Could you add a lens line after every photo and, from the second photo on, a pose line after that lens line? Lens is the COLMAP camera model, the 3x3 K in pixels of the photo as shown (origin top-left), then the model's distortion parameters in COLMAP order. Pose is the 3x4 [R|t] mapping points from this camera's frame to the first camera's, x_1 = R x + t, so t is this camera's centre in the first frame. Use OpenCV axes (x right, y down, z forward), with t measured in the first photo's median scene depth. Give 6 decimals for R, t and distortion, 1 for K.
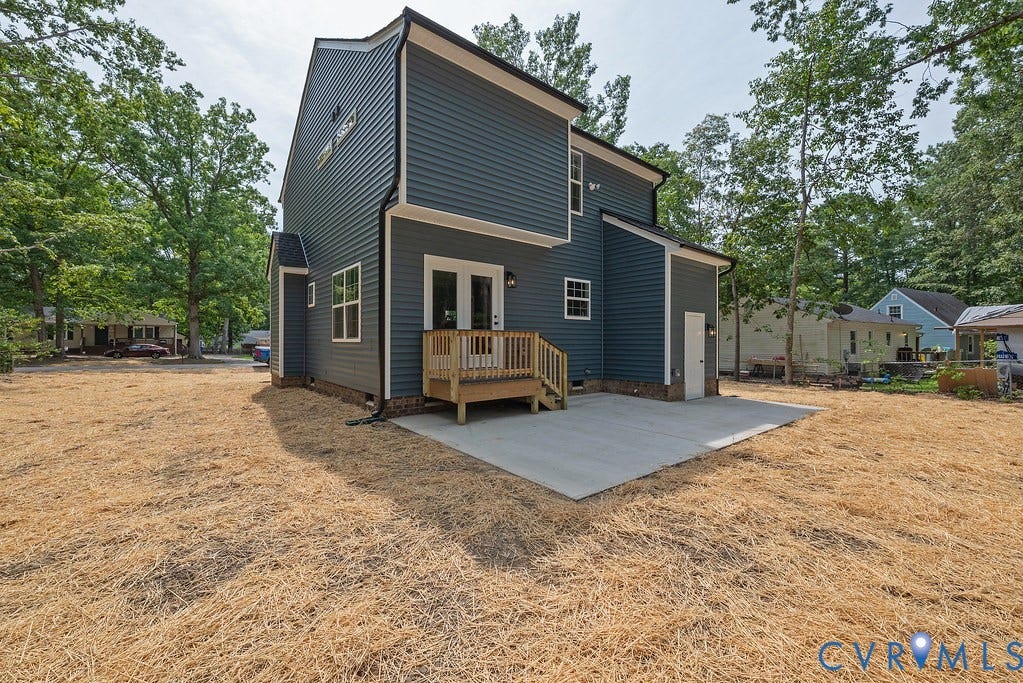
lens RADIAL K [[404.3, 0, 506.7], [0, 404.3, 342.6], [0, 0, 1]] dist [0.001208, 0.000010]
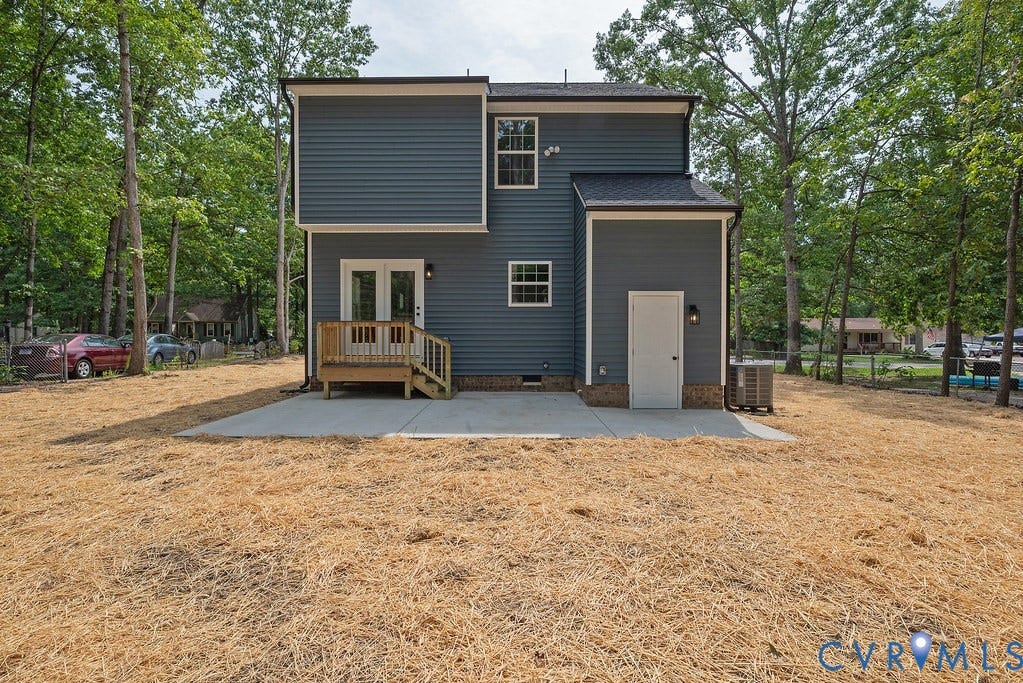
lens RADIAL K [[451.7, 0, 511.2], [0, 451.7, 342.3], [0, 0, 1]] dist [0.001500, -0.001722]
pose [[0.778932, 0.011089, -0.627010, 0.908731], [-0.001750, 0.999878, 0.015509, 0.007652], [0.627106, -0.010984, 0.778857, 0.229985]]
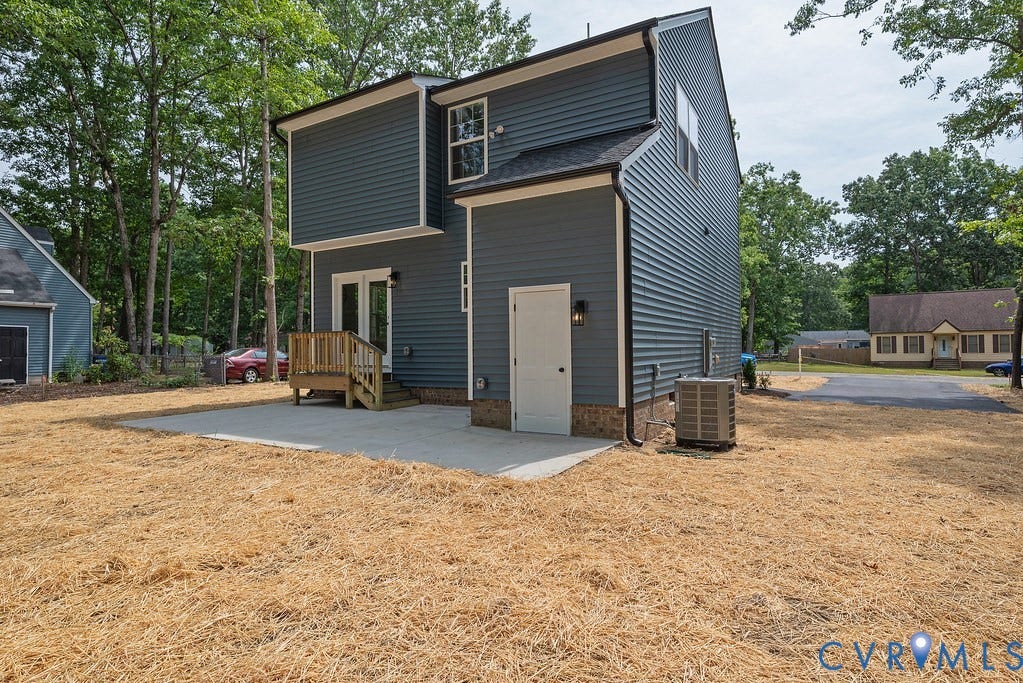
lens RADIAL K [[533.2, 0, 515.7], [0, 533.2, 338.9], [0, 0, 1]] dist [-0.000513, 0.000199]
pose [[0.362592, -0.019415, -0.931746, 1.376001], [0.010327, 0.999805, -0.016814, 0.018698], [0.931891, -0.003525, 0.362721, 0.808153]]
